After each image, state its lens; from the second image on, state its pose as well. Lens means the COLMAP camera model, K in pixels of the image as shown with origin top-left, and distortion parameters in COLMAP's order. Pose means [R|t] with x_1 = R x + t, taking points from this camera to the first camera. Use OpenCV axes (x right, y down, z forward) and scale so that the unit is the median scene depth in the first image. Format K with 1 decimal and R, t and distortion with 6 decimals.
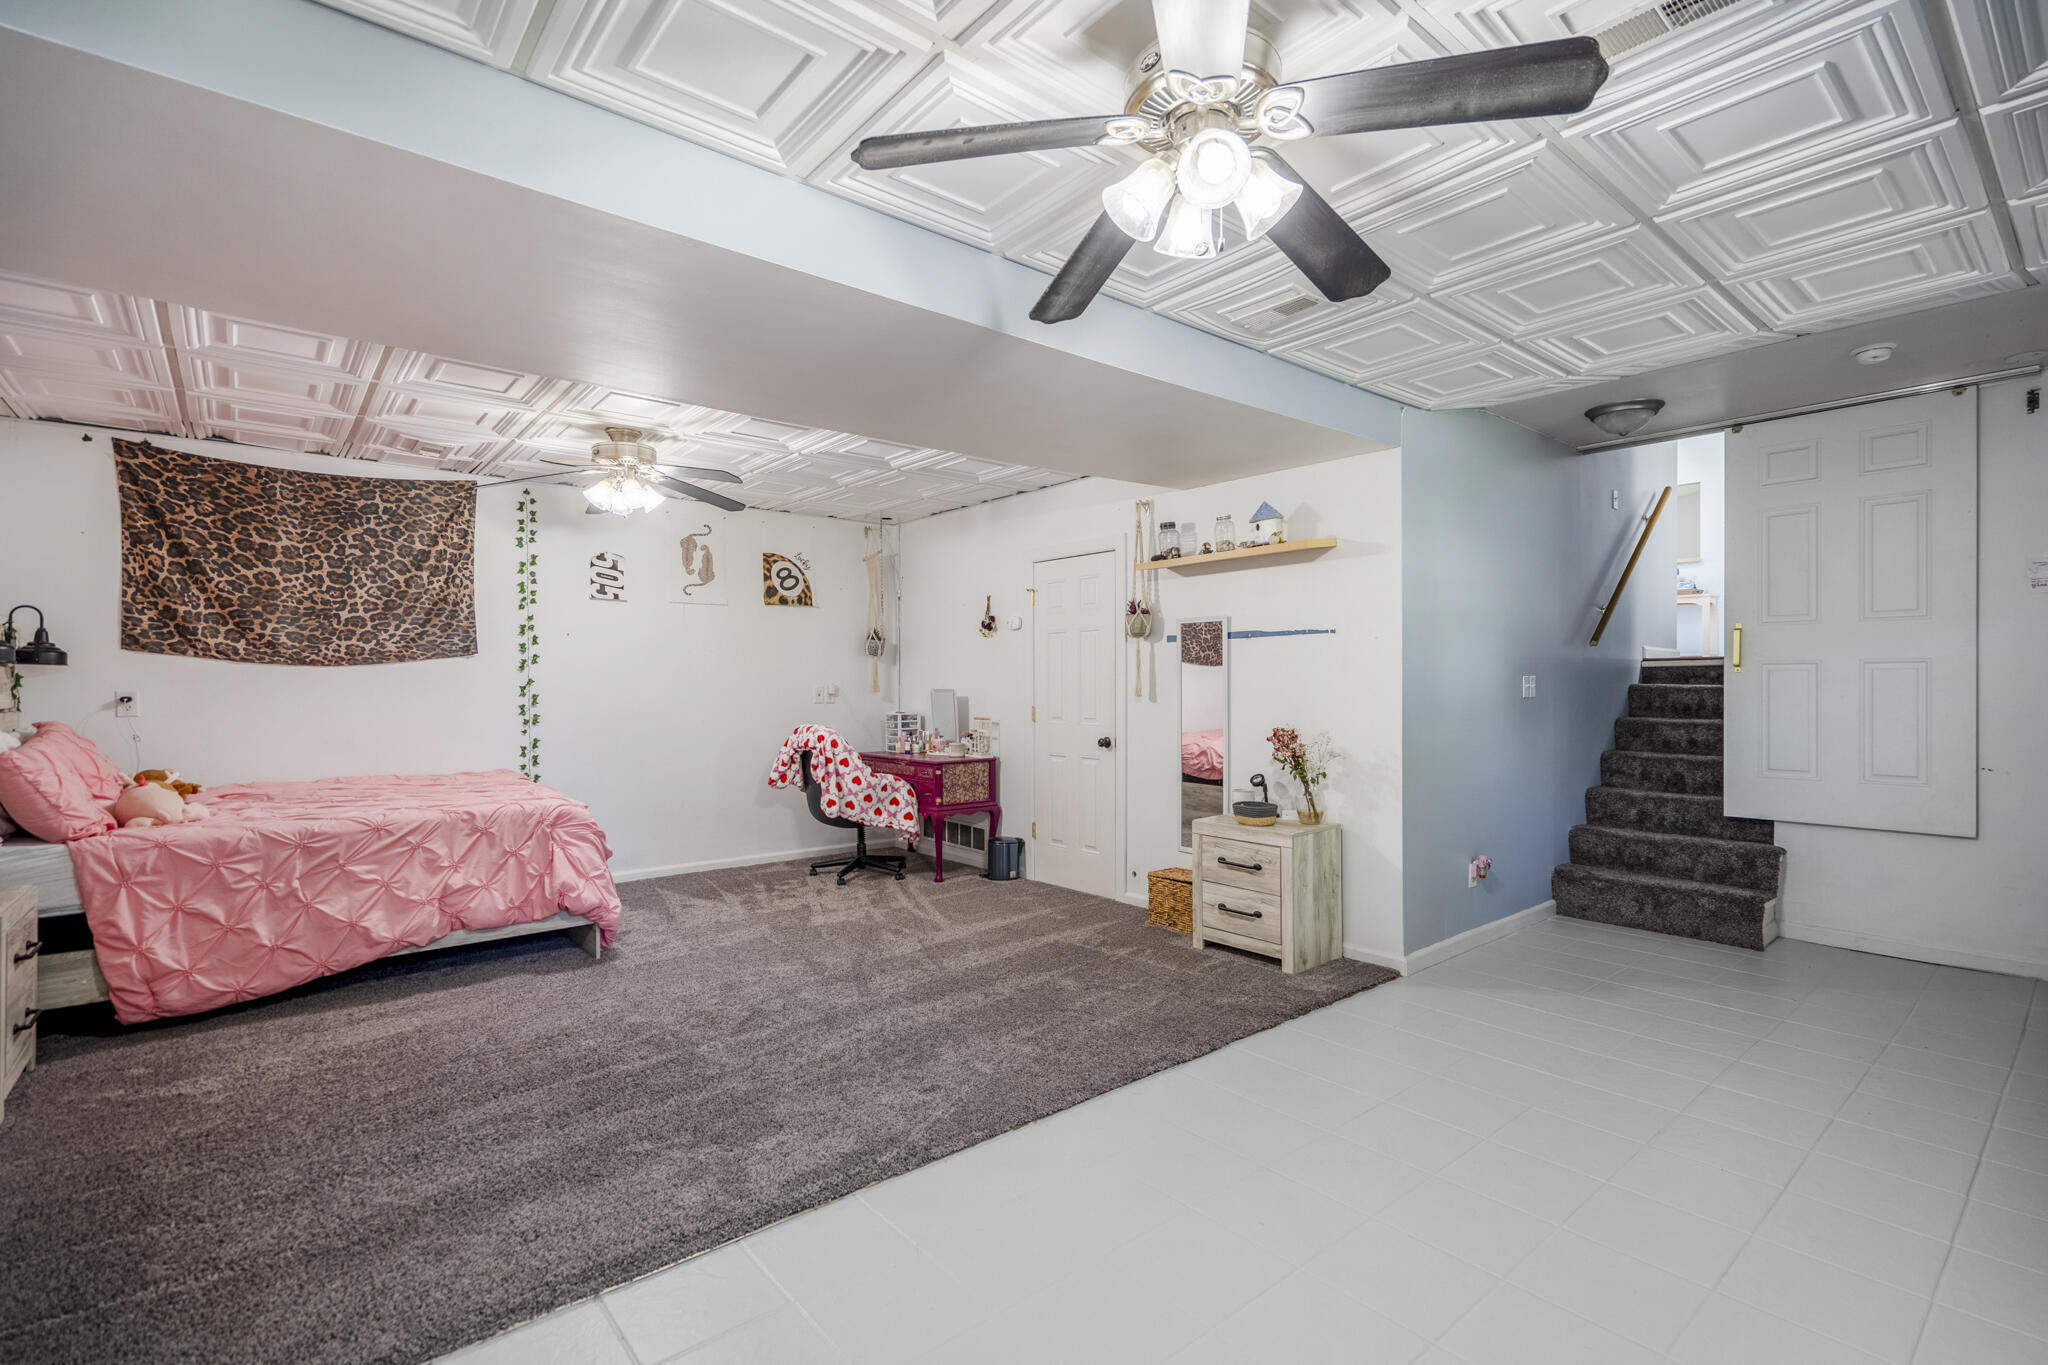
lens RADIAL K [[943.1, 0, 1012.7], [0, 943.1, 691.2], [0, 0, 1]] dist [0.013660, -0.005229]
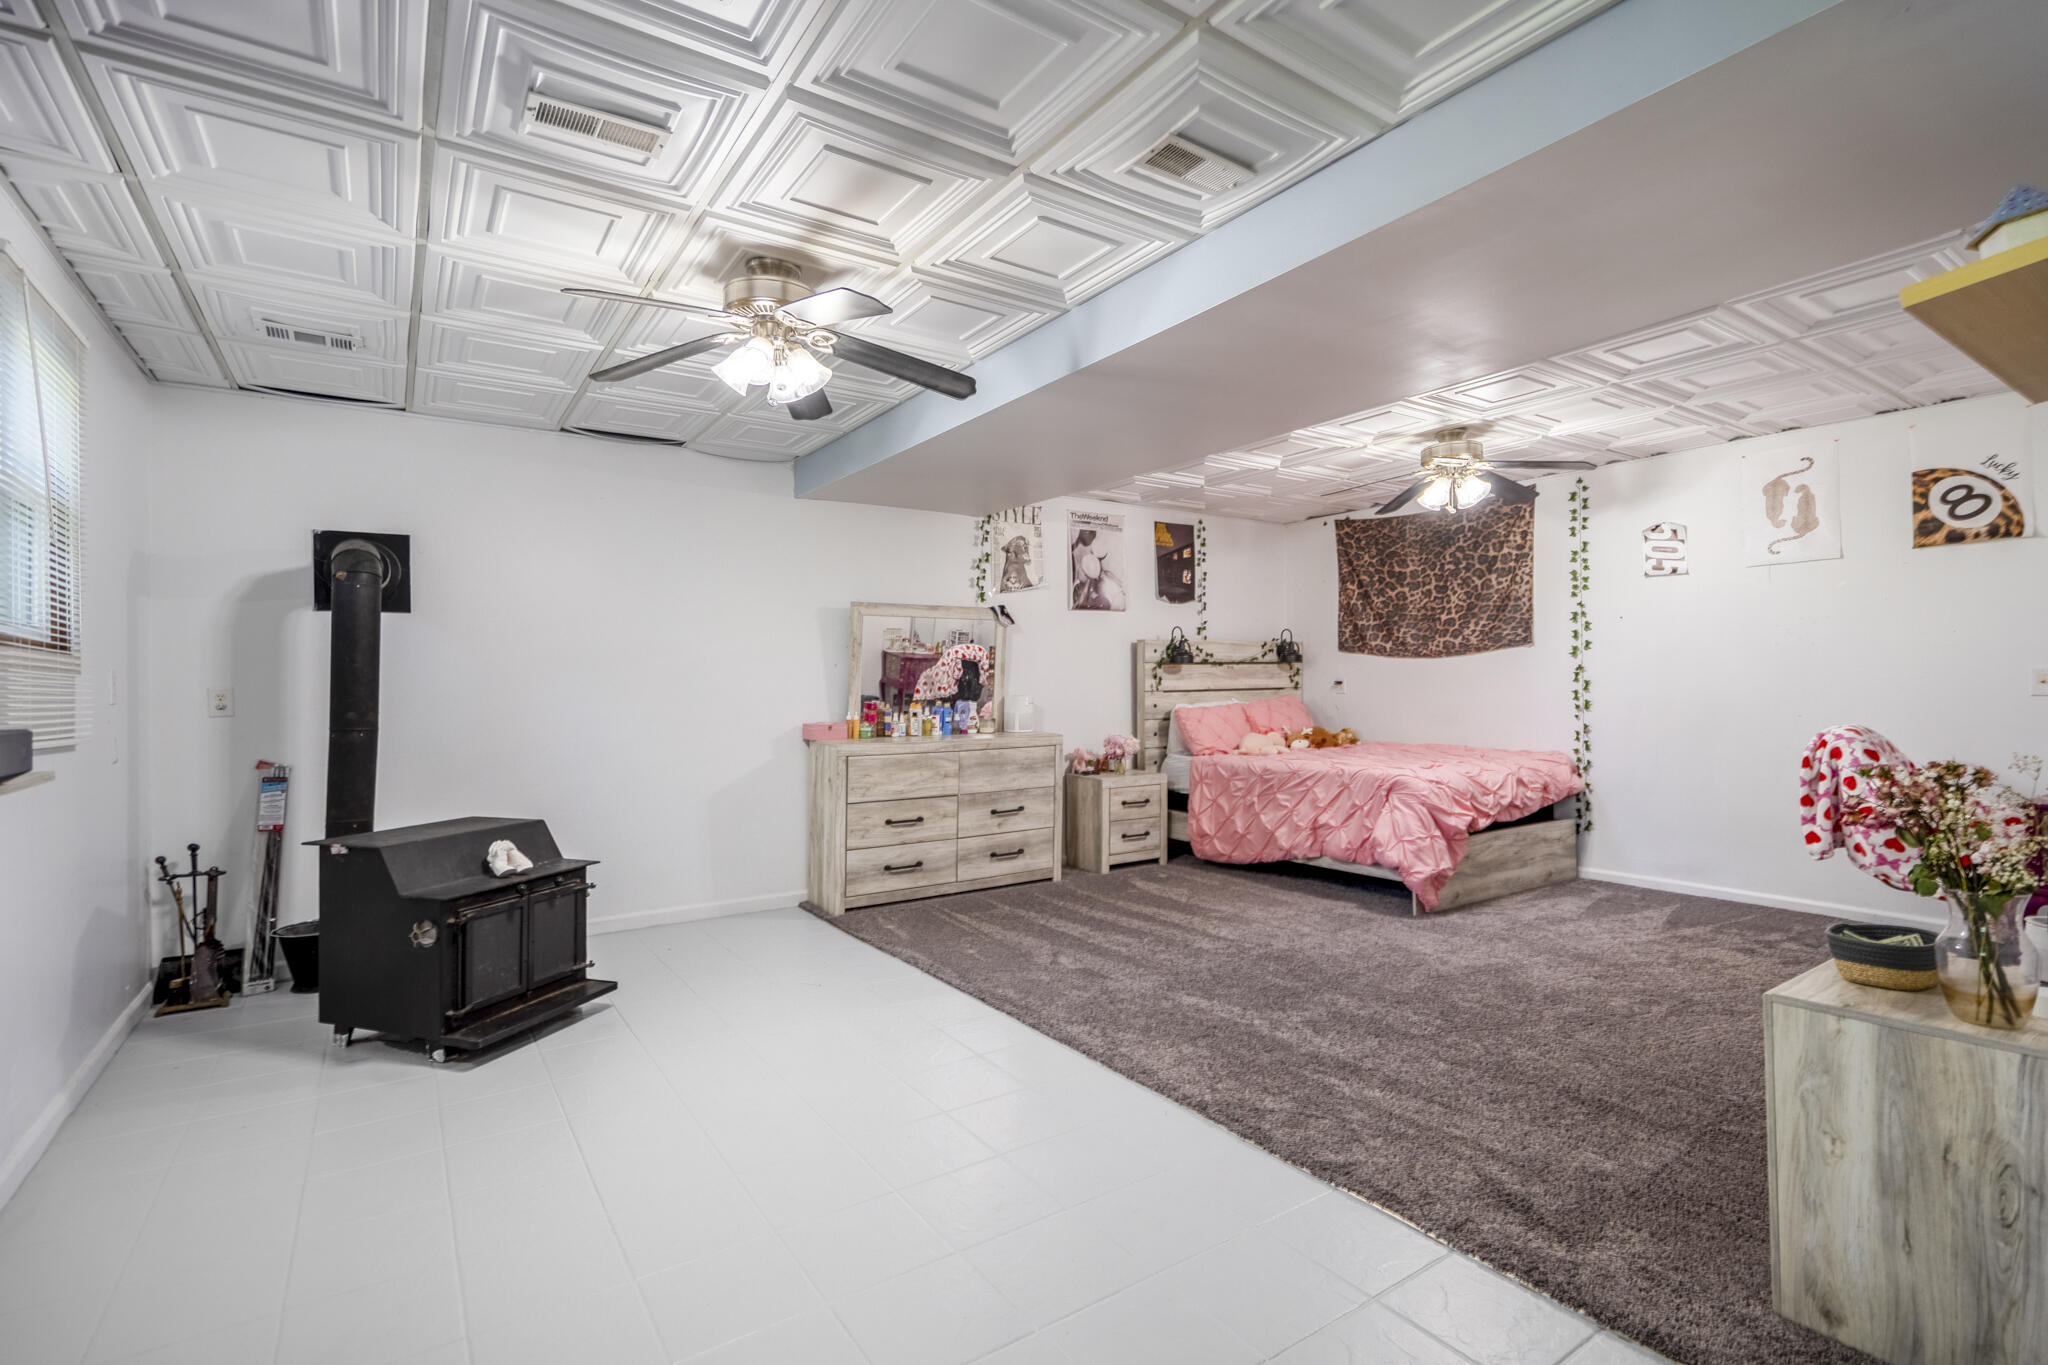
lens RADIAL K [[943.1, 0, 1013.3], [0, 943.1, 673.9], [0, 0, 1]] dist [0.013660, -0.005229]
pose [[-0.097202, -0.004653, -0.995254, 0.601323], [0.002486, 0.999985, -0.004918, 0.000452], [0.995262, -0.002952, -0.097189, 0.531309]]
